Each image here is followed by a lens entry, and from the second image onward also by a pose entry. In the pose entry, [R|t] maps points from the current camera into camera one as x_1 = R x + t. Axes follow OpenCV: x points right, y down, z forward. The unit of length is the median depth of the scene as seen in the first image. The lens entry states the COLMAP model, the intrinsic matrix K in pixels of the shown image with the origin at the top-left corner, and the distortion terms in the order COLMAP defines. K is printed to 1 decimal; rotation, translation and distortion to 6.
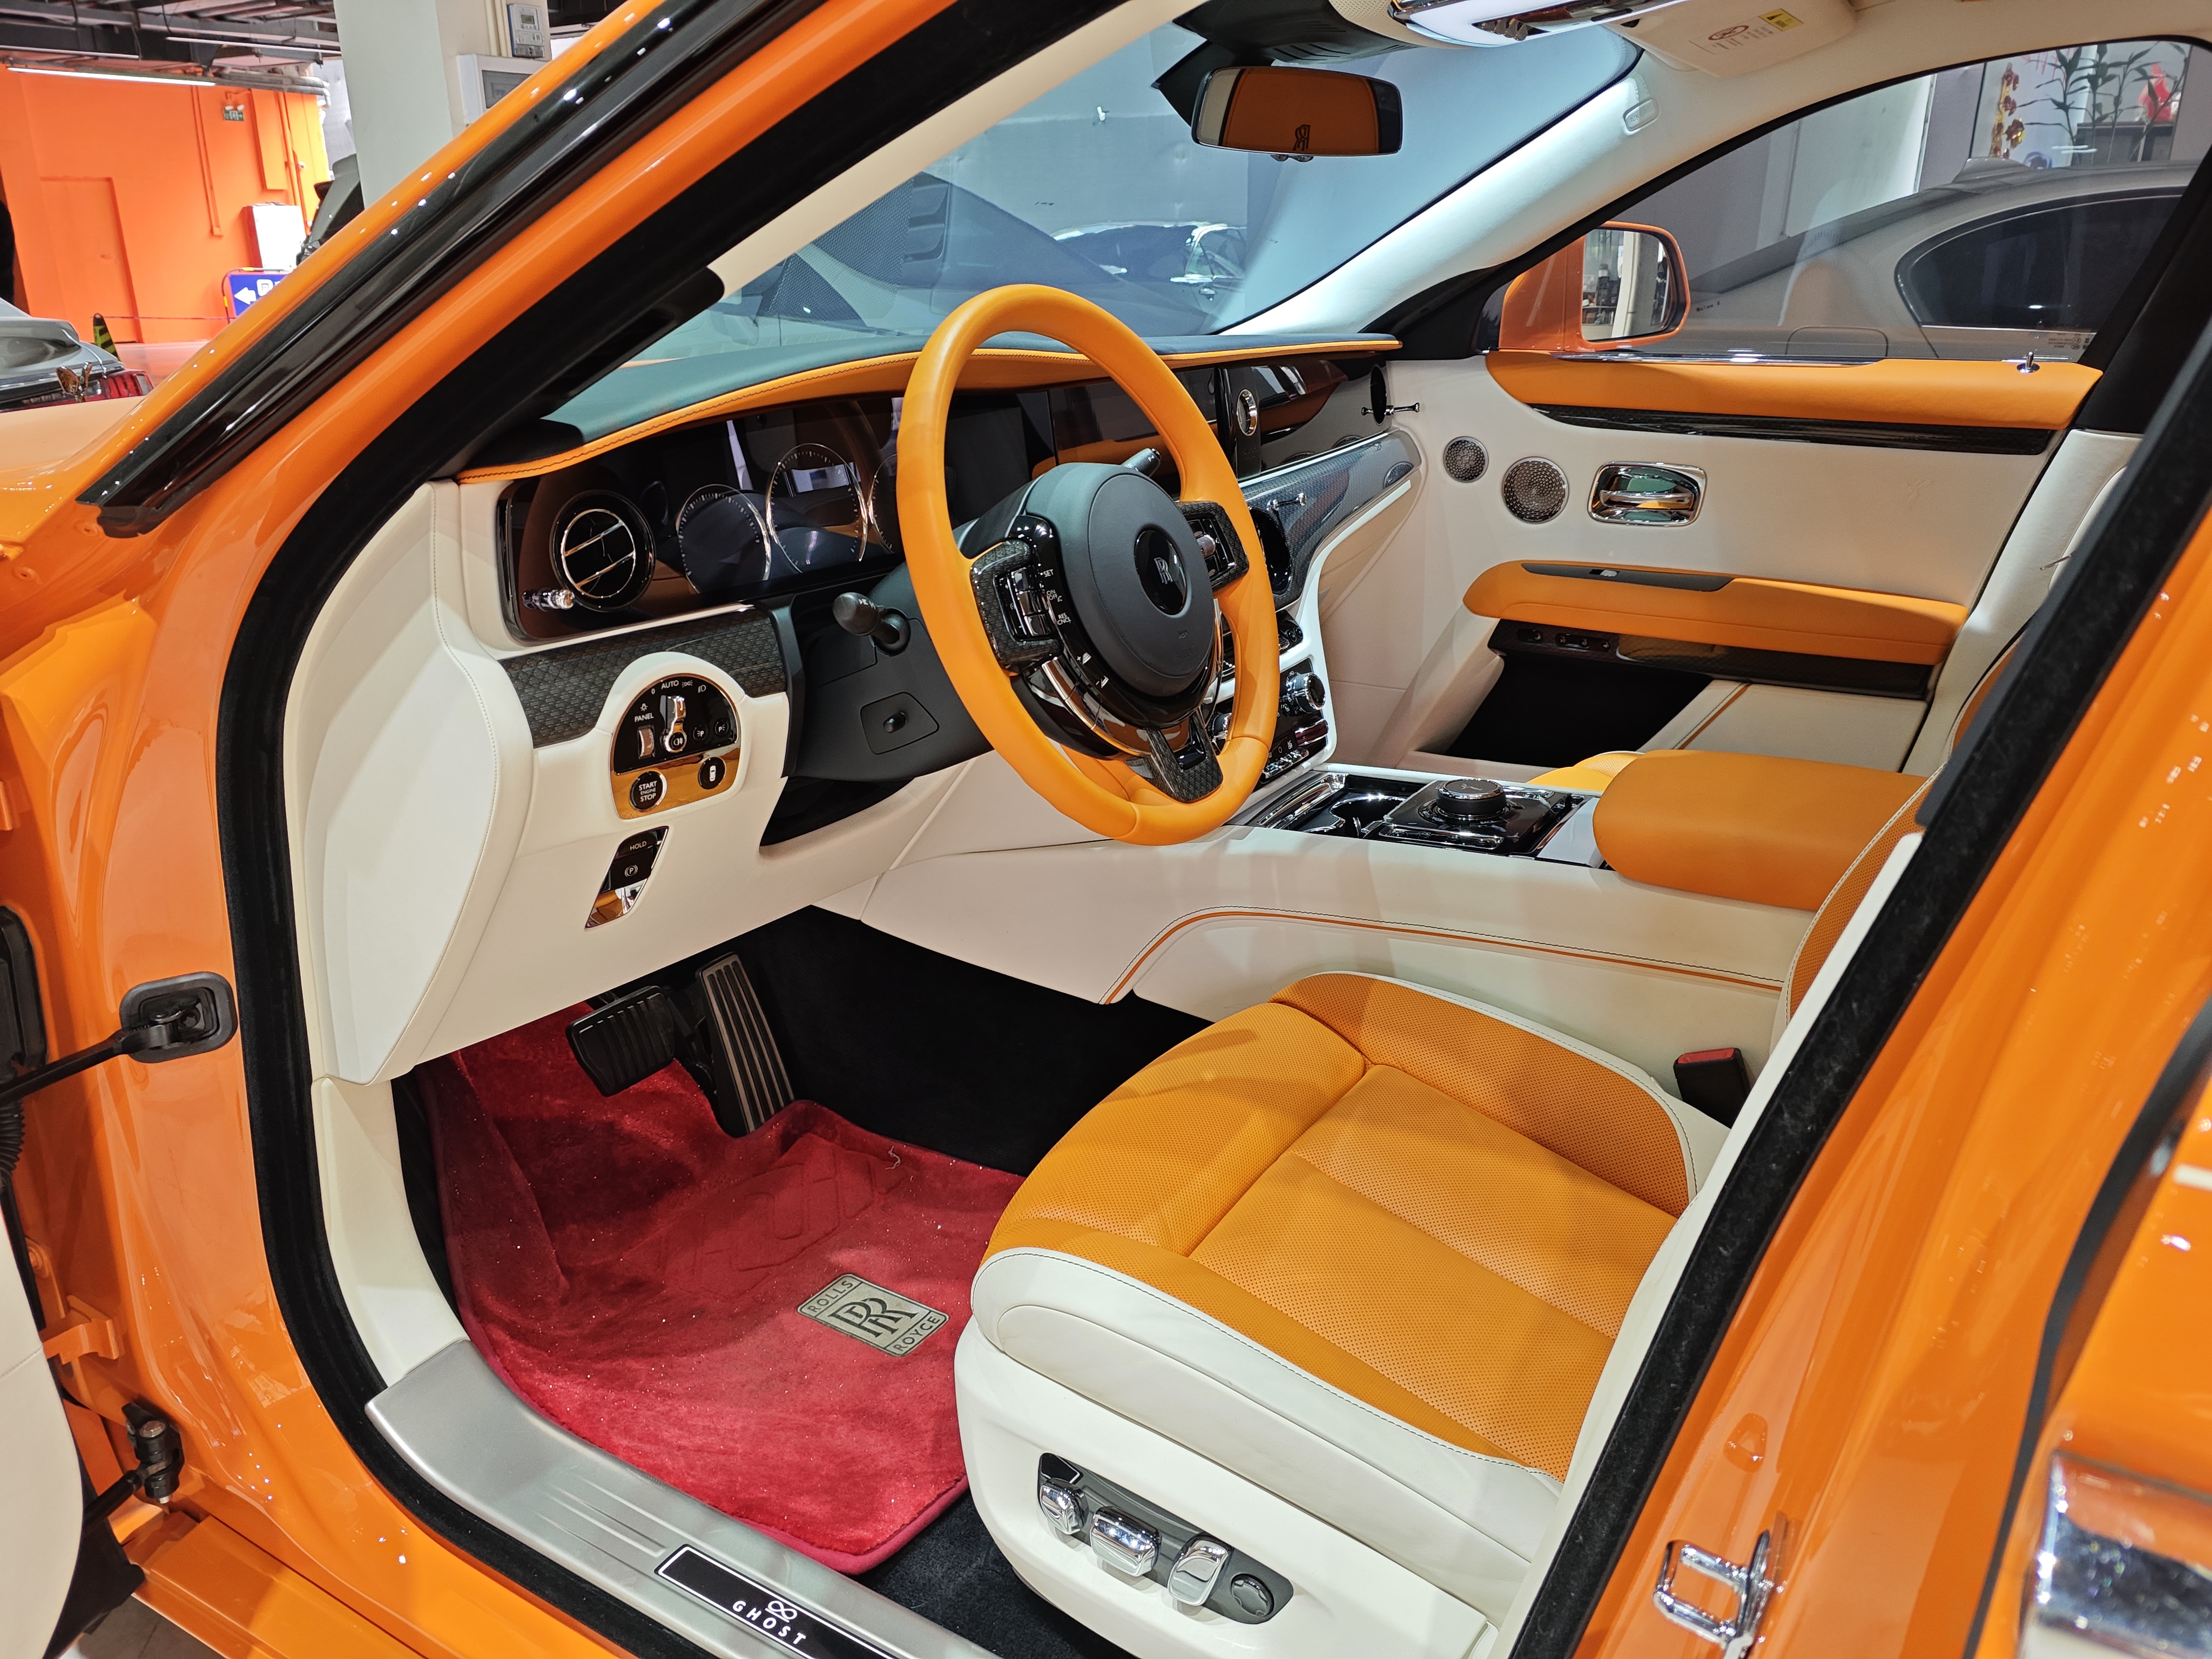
lens RADIAL K [[1594.6, 0, 1114.8], [0, 1594.6, 798.5], [0, 0, 1]] dist [0.046703, -0.050902]
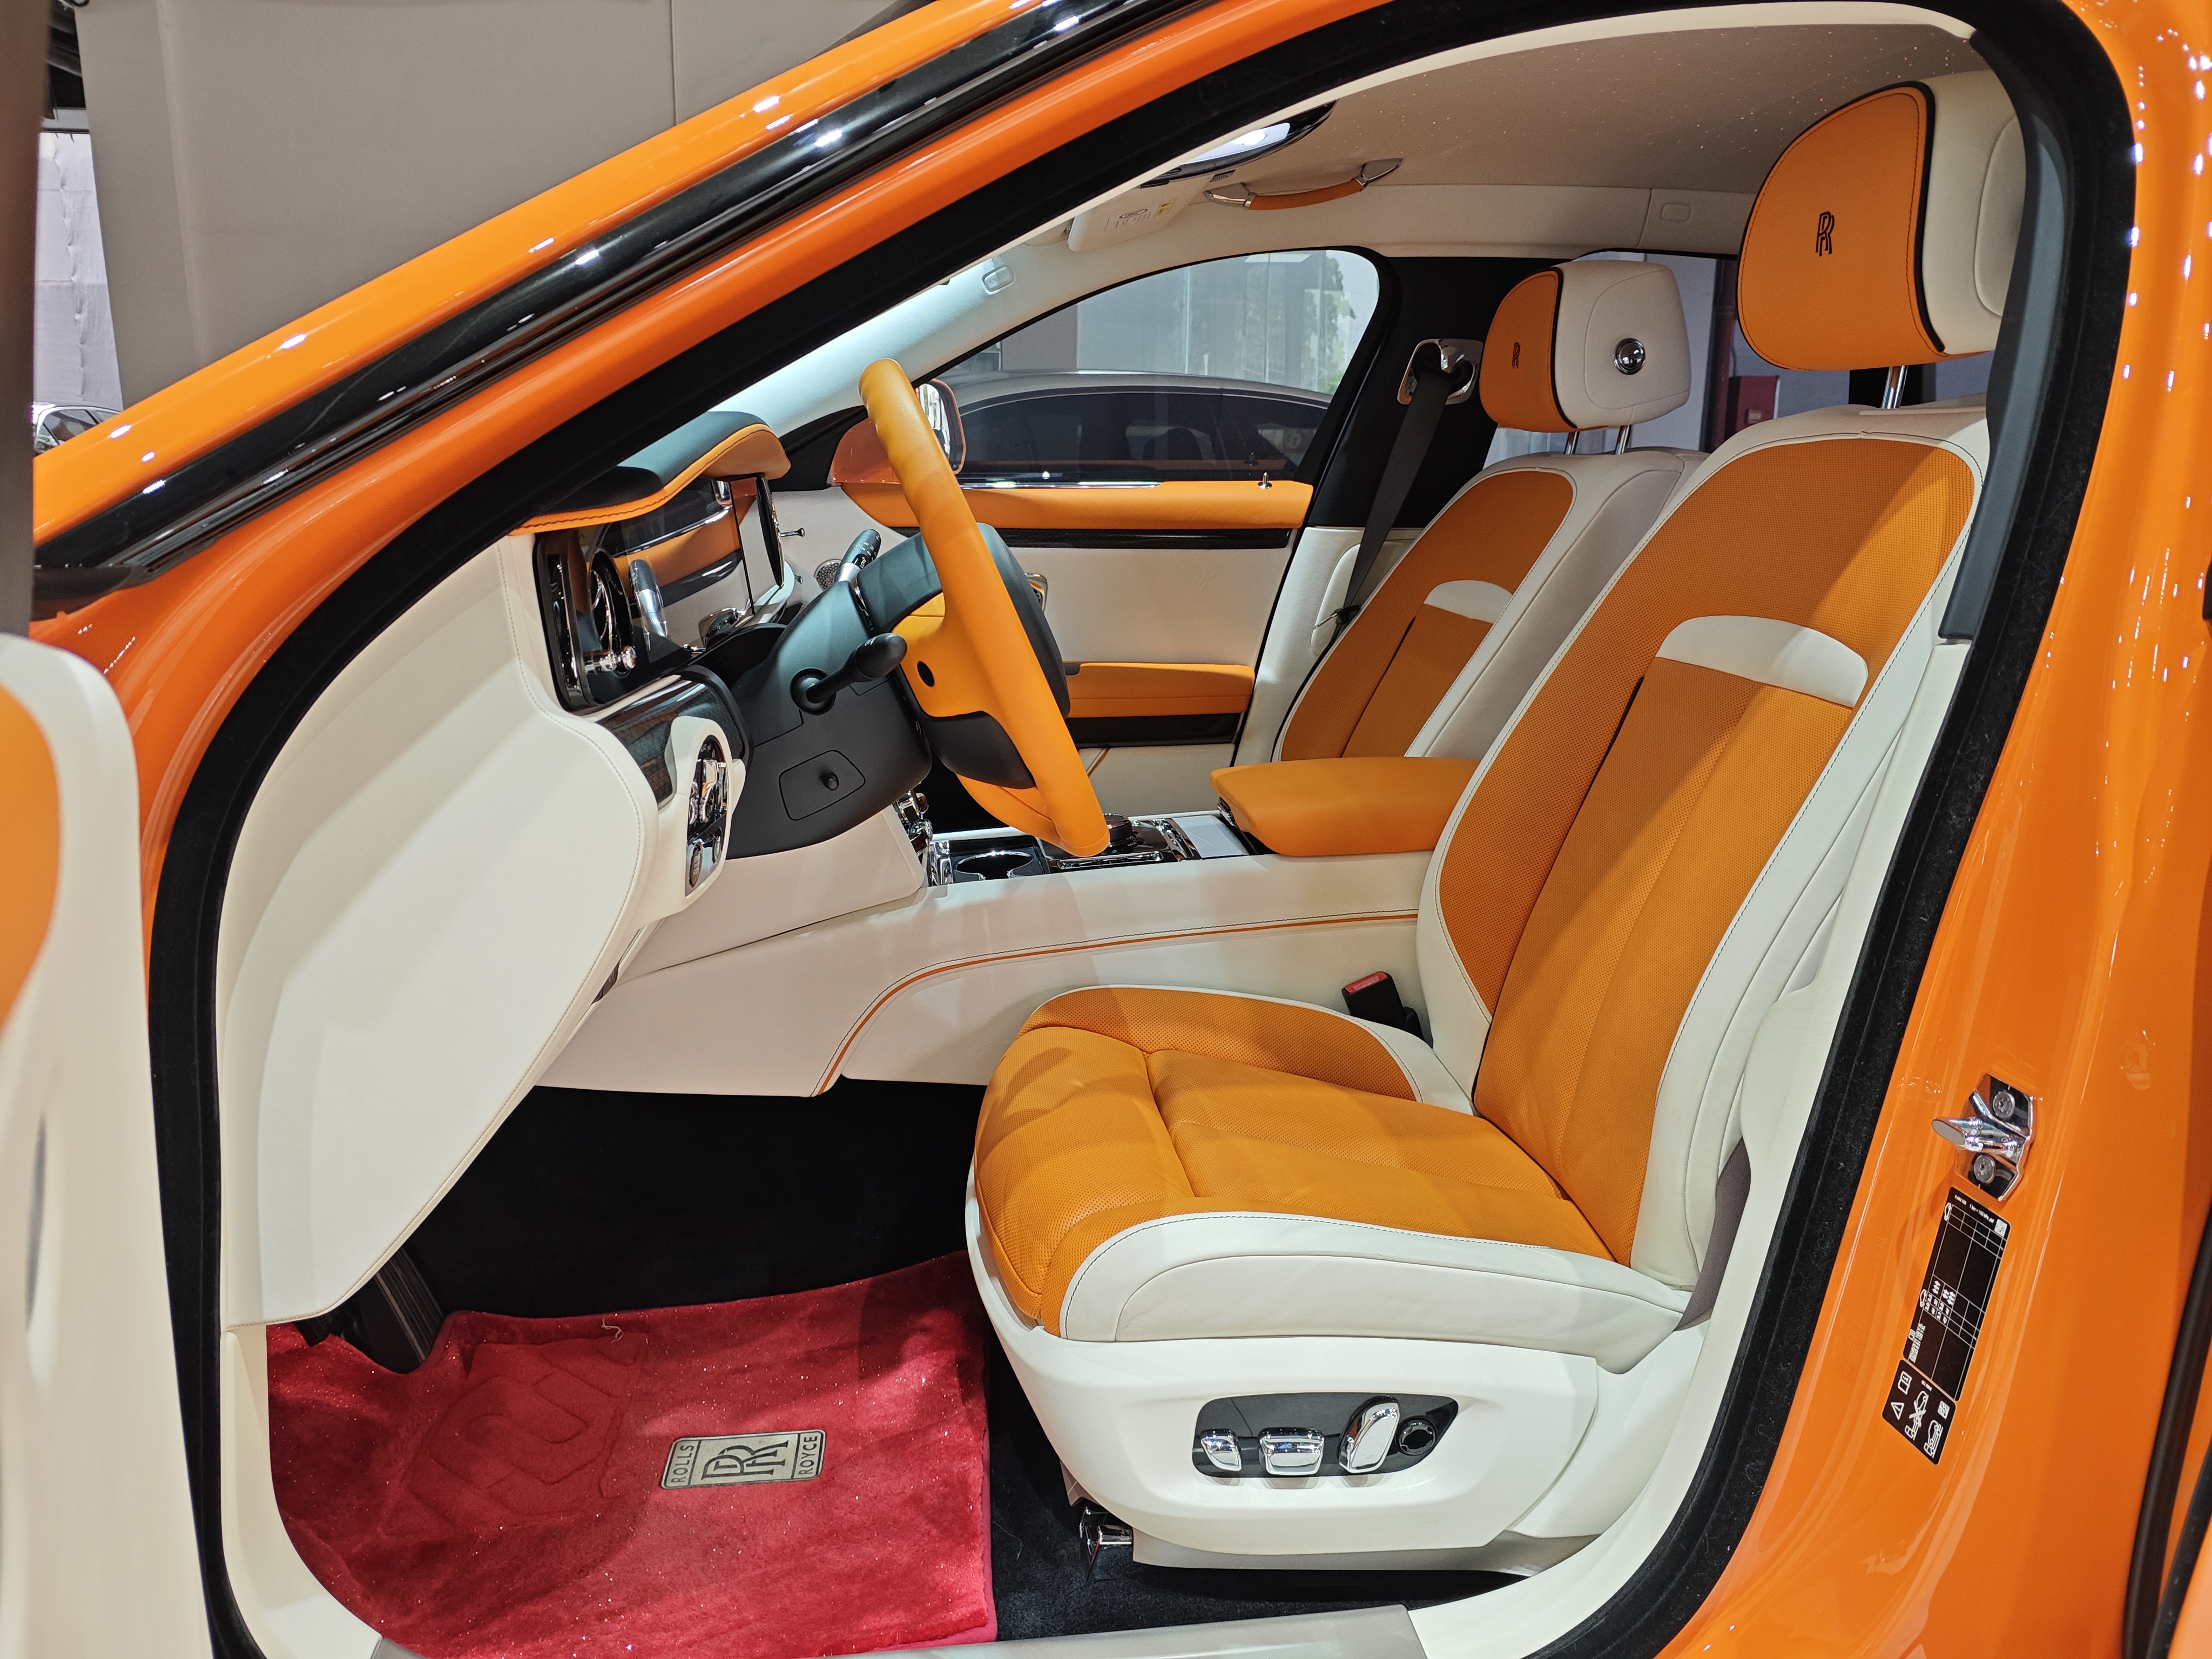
lens RADIAL K [[1598.8, 0, 1100.1], [0, 1598.8, 812.2], [0, 0, 1]] dist [0.044898, -0.060911]
pose [[0.780808, -0.129557, 0.611191, -0.440500], [0.197618, 0.979251, -0.044884, 0.035465], [-0.592694, 0.155828, 0.790210, 0.082190]]
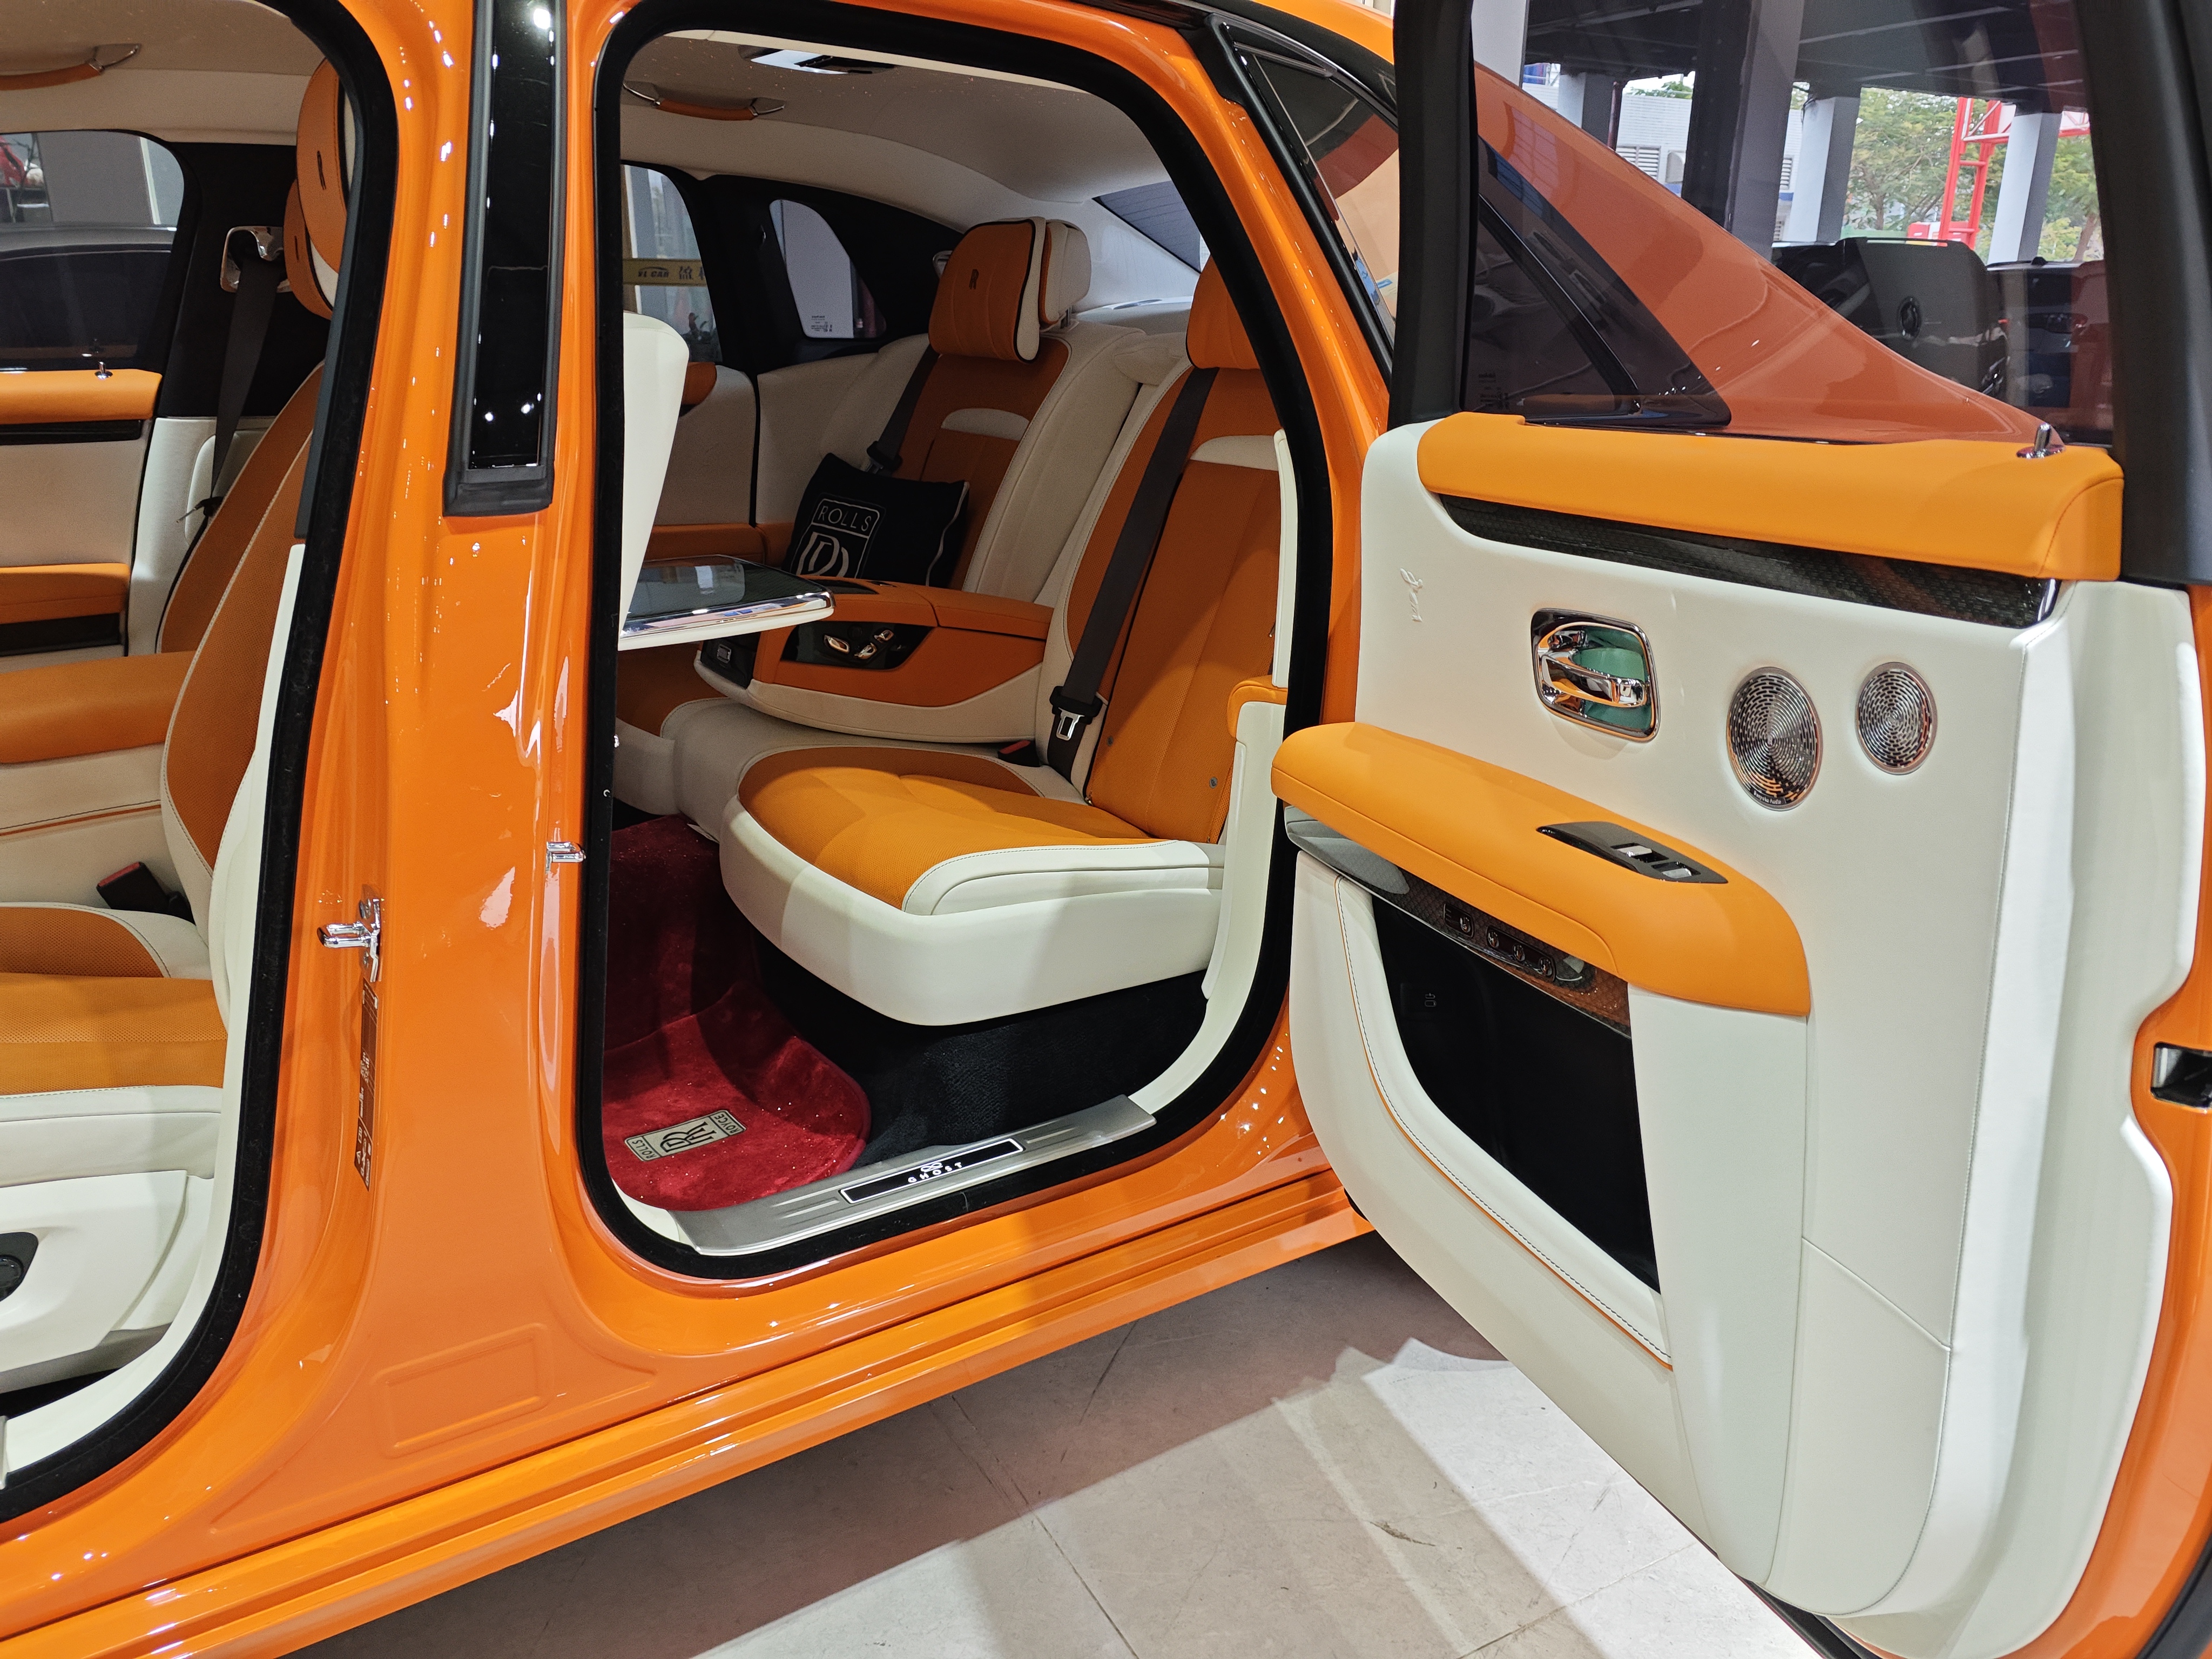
lens RADIAL K [[1594.0, 0, 1113.0], [0, 1594.0, 833.8], [0, 0, 1]] dist [0.020957, -0.024280]
pose [[0.436504, -0.277958, 0.855689, -0.317956], [0.289276, 0.943938, 0.159059, 0.124846], [-0.851929, 0.178100, 0.492440, -0.288788]]
